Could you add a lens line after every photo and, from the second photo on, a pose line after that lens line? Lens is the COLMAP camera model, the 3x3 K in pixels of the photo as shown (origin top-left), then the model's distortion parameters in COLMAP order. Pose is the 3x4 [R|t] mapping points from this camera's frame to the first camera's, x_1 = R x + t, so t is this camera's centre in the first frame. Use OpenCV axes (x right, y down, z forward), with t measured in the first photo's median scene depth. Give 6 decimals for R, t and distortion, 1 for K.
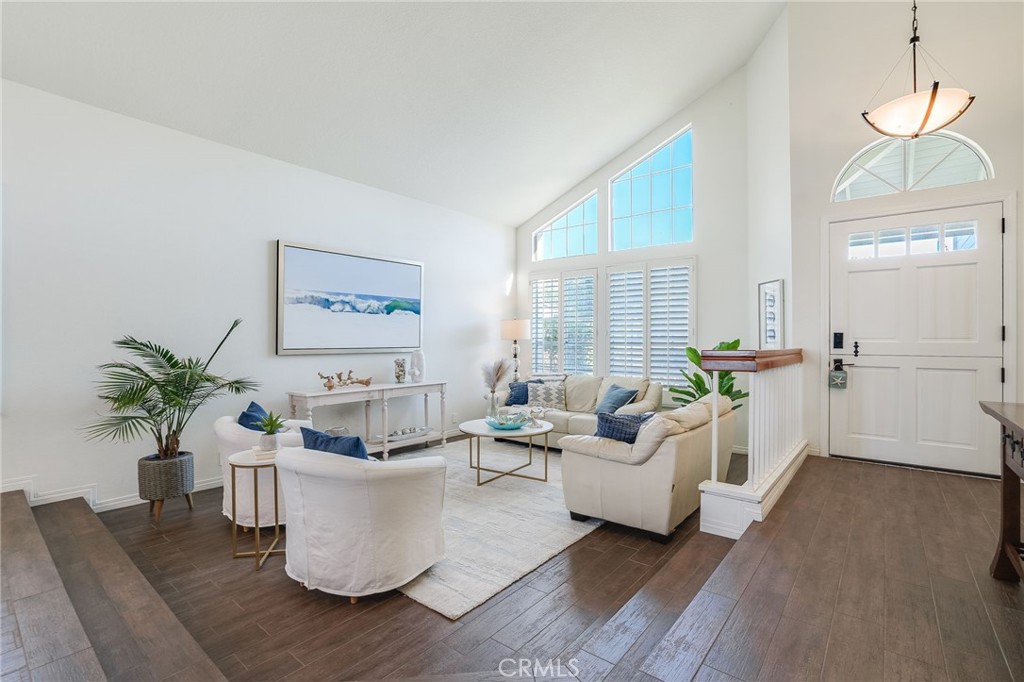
lens RADIAL K [[469.3, 0, 511.5], [0, 469.3, 339.1], [0, 0, 1]] dist [-0.002503, -0.000080]
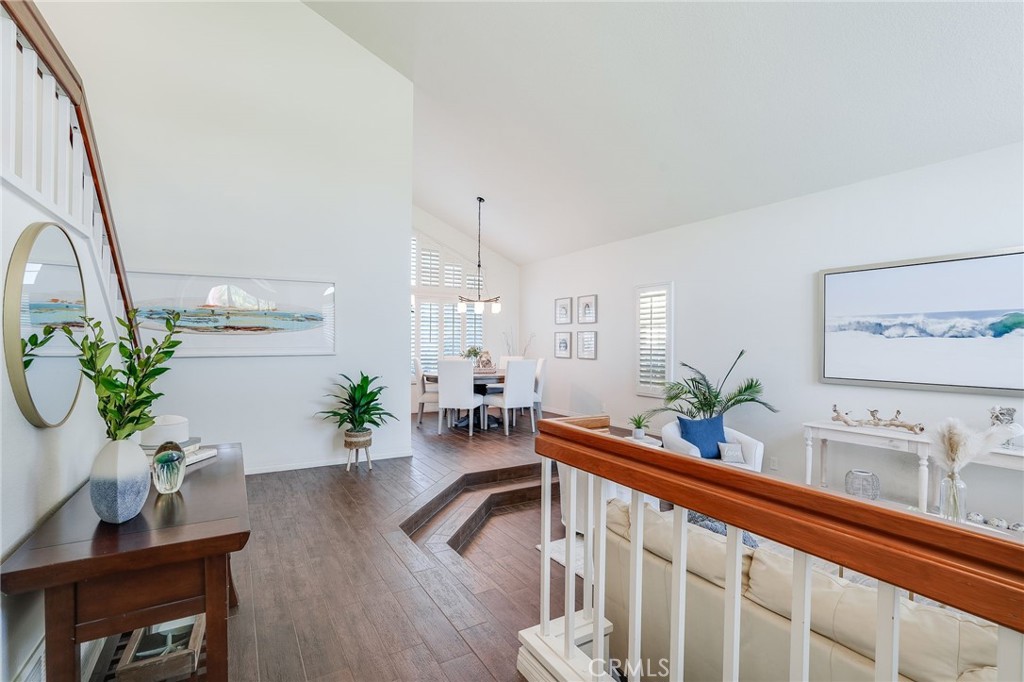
lens RADIAL K [[469.3, 0, 510.2], [0, 469.3, 348.0], [0, 0, 1]] dist [-0.002503, -0.000080]
pose [[-0.345630, 0.007034, -0.938344, 0.626789], [-0.007689, 0.999917, 0.010328, -0.043177], [0.938339, 0.010784, -0.345547, 0.653681]]
